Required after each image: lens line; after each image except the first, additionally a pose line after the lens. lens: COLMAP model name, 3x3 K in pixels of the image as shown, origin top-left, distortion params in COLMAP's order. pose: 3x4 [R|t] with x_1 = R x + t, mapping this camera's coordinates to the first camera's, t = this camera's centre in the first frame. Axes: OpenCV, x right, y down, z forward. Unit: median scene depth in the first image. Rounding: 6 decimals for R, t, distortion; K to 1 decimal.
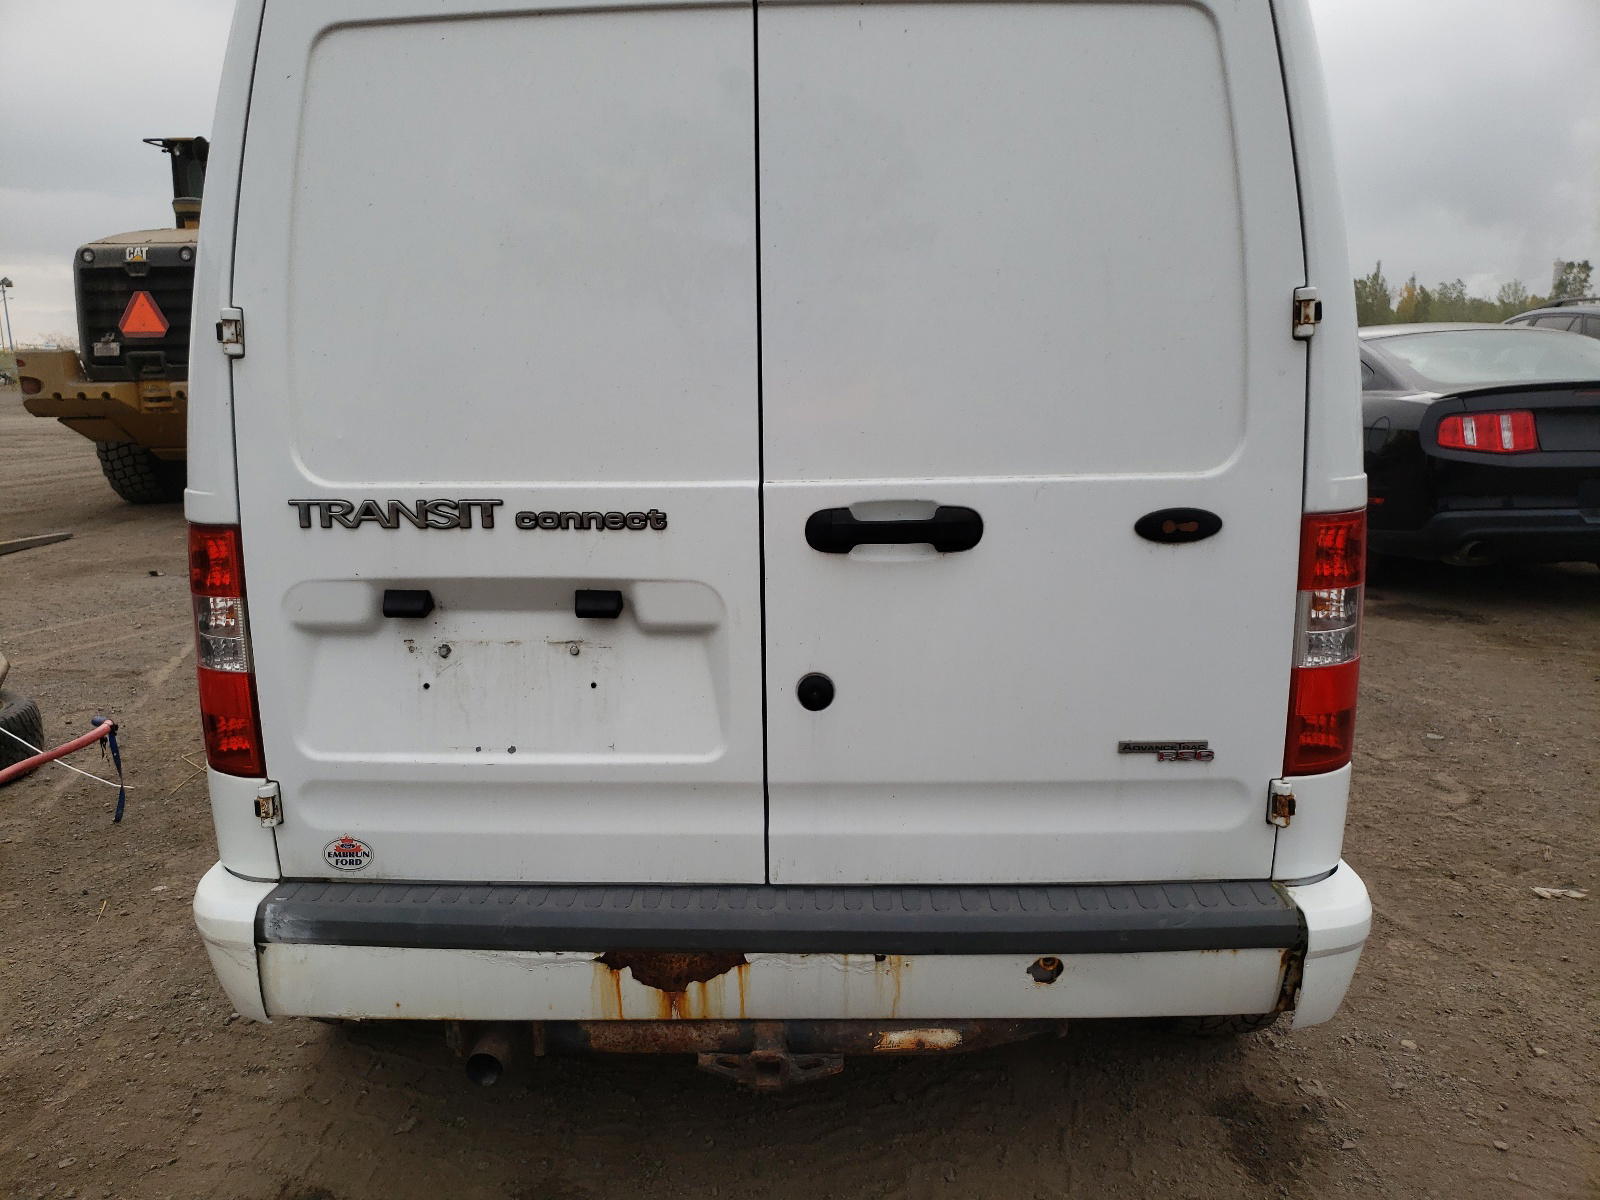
lens RADIAL K [[1197.6, 0, 797.8], [0, 1197.6, 552.6], [0, 0, 1]] dist [0.174991, -0.252474]
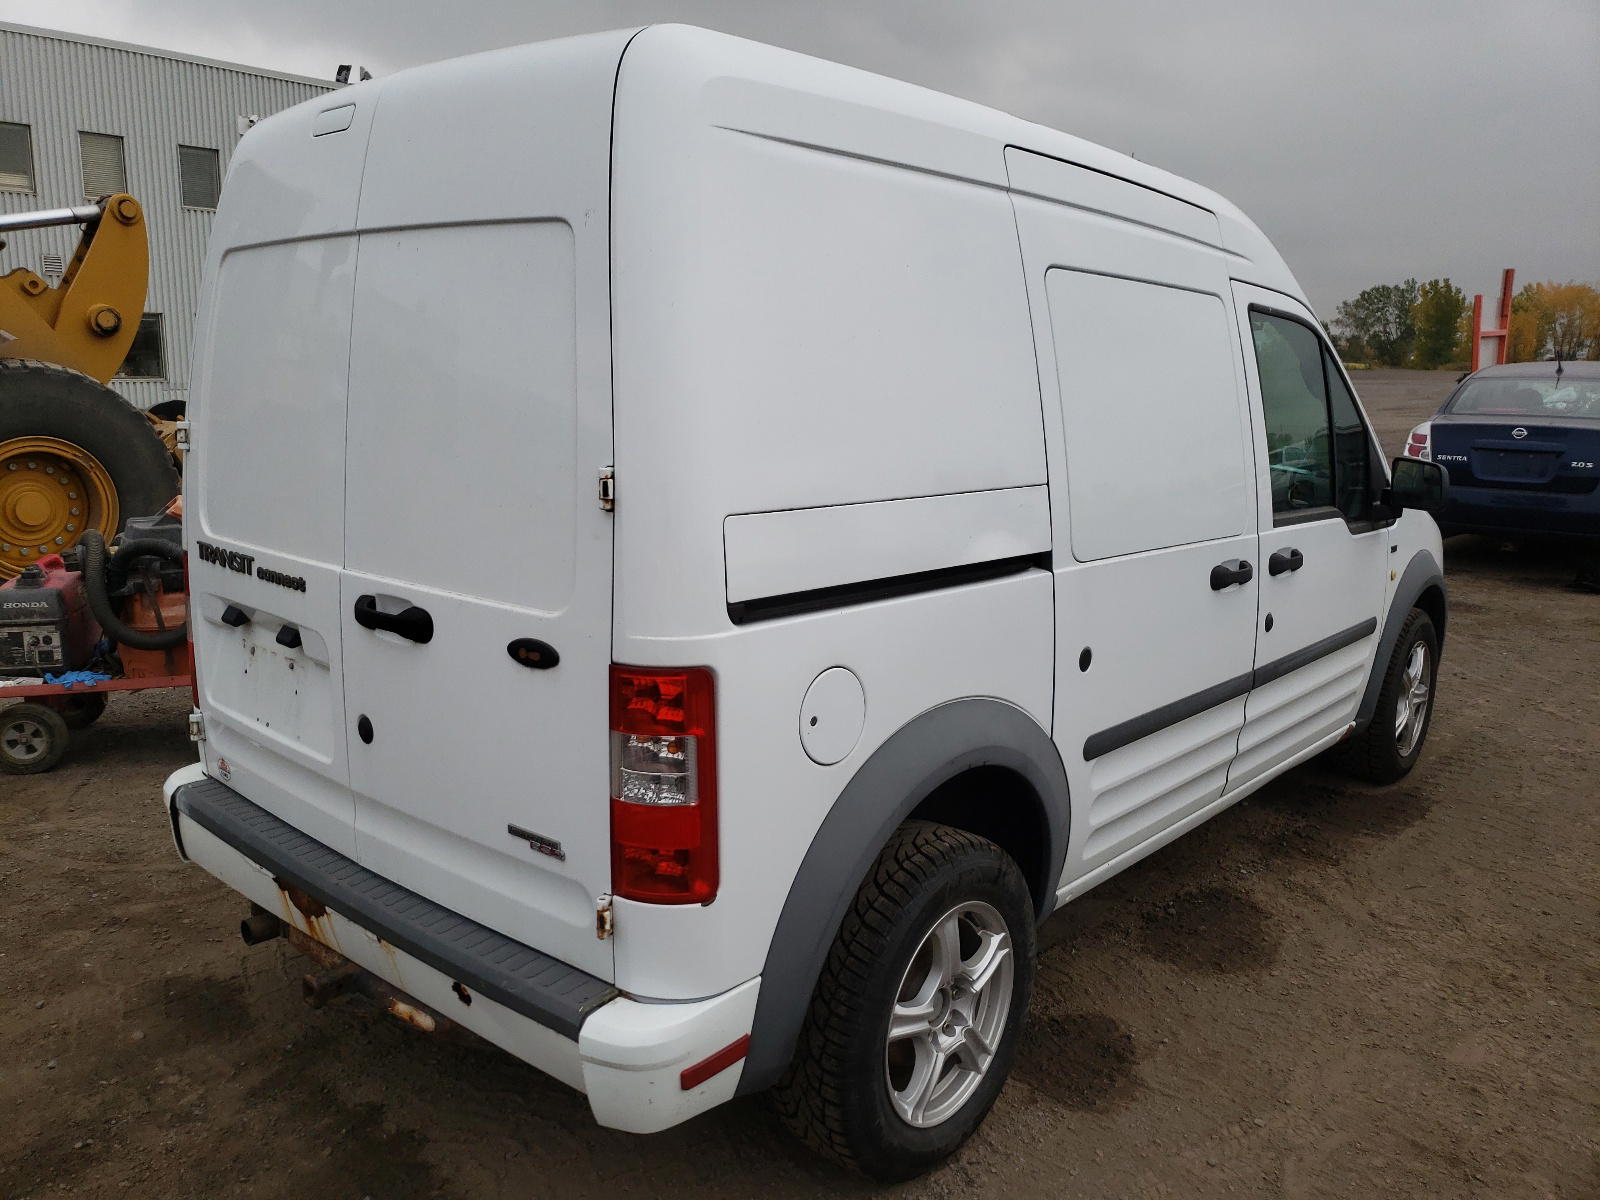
lens RADIAL K [[1197.6, 0, 797.8], [0, 1197.6, 552.6], [0, 0, 1]] dist [0.174991, -0.252474]
pose [[0.775139, 0.126328, -0.619032, 1.191902], [-0.129150, 0.990799, 0.040476, -0.194430], [0.618449, 0.048574, 0.784322, 0.221902]]
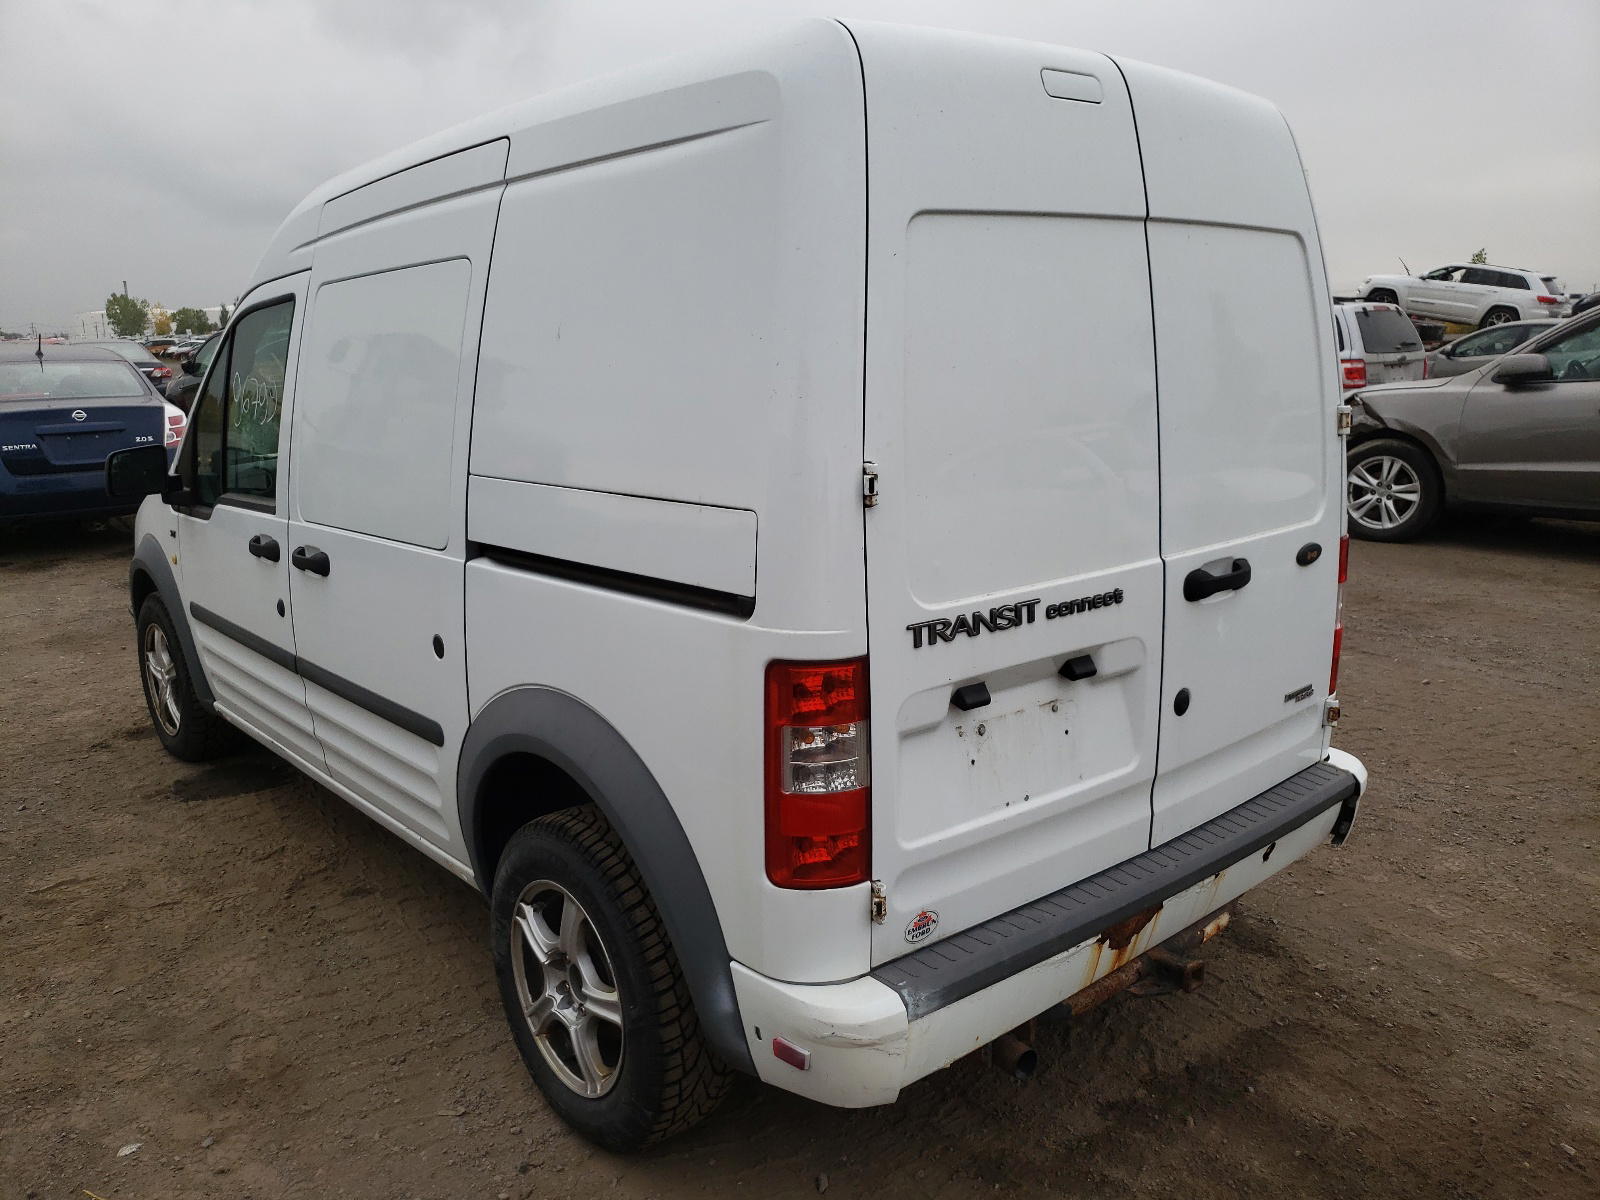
lens RADIAL K [[1173.6, 0, 792.7], [0, 1173.6, 552.2], [0, 0, 1]] dist [0.207143, -0.234341]
pose [[0.741963, -0.120339, 0.659553, -1.214375], [0.119230, 0.991762, 0.046824, -0.175716], [-0.659754, 0.043896, 0.750199, 0.240686]]
